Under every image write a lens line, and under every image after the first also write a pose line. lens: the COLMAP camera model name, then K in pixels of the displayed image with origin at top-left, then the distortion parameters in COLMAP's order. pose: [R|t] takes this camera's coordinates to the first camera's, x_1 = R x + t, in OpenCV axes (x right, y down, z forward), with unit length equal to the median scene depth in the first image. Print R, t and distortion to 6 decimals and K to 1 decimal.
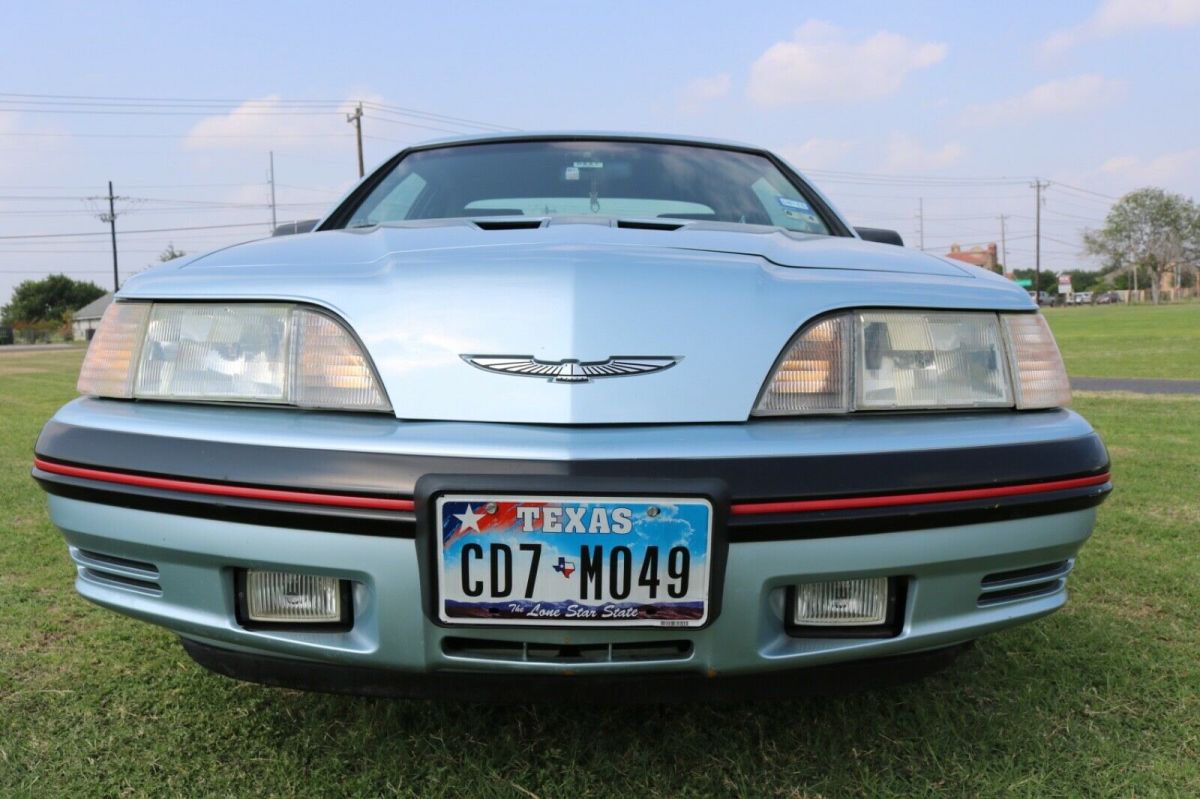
lens RADIAL K [[1118.0, 0, 600.0], [0, 1118.0, 399.5], [0, 0, 1]] dist [-0.153515, 0.141735]
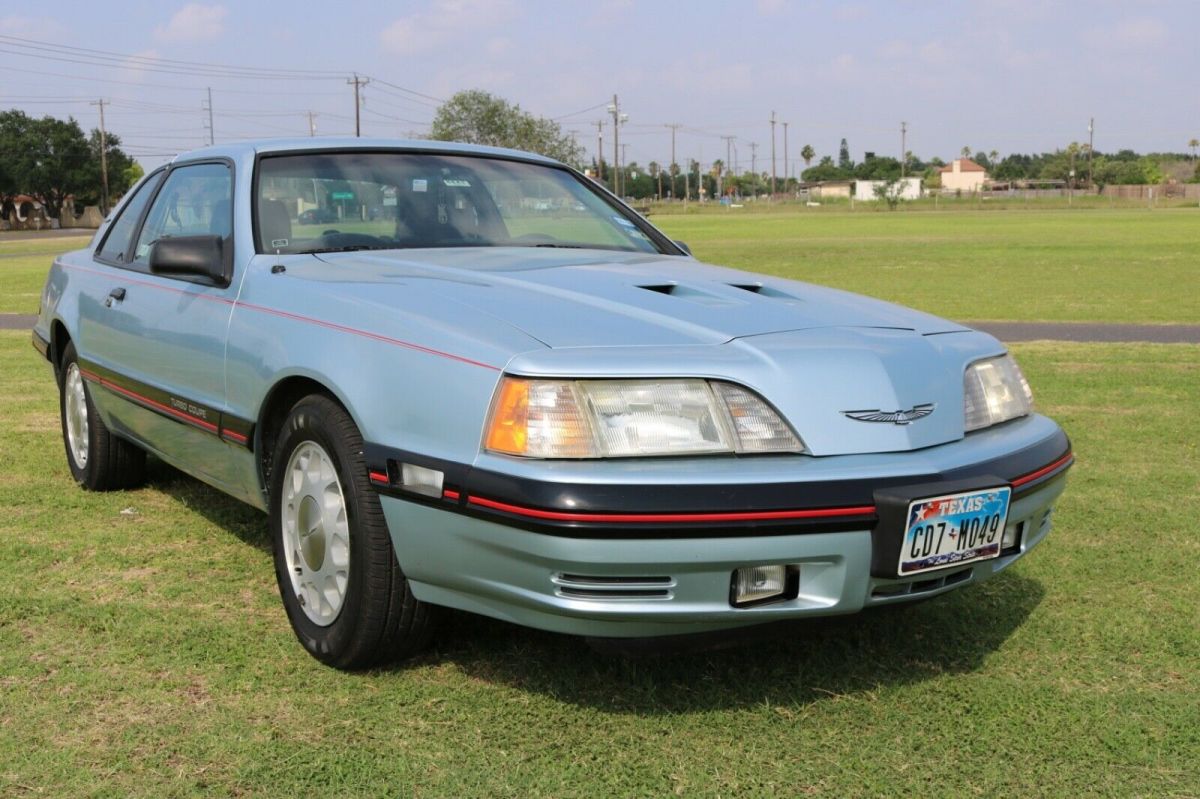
lens RADIAL K [[1377.5, 0, 600.0], [0, 1377.5, 399.5], [0, 0, 1]] dist [-0.127941, 0.219546]
pose [[0.815721, -0.071235, 0.574043, -1.557019], [0.036717, 0.996763, 0.071516, -0.214525], [-0.577279, -0.037260, 0.815696, -0.392029]]
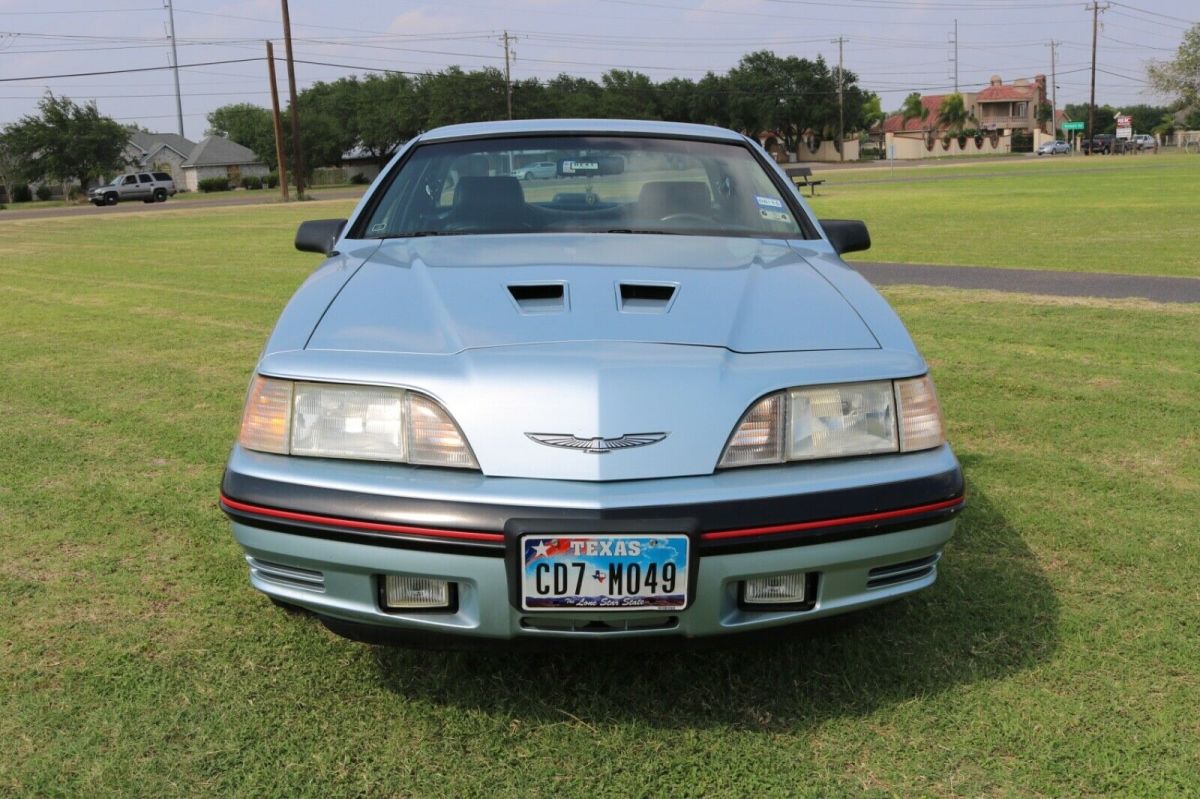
lens RADIAL K [[1377.5, 0, 600.0], [0, 1377.5, 399.5], [0, 0, 1]] dist [-0.127941, 0.219546]
pose [[0.999650, -0.013948, 0.022466, -0.066164], [0.011388, 0.993831, 0.110318, -0.300679], [-0.023866, -0.110023, 0.993642, -0.891141]]
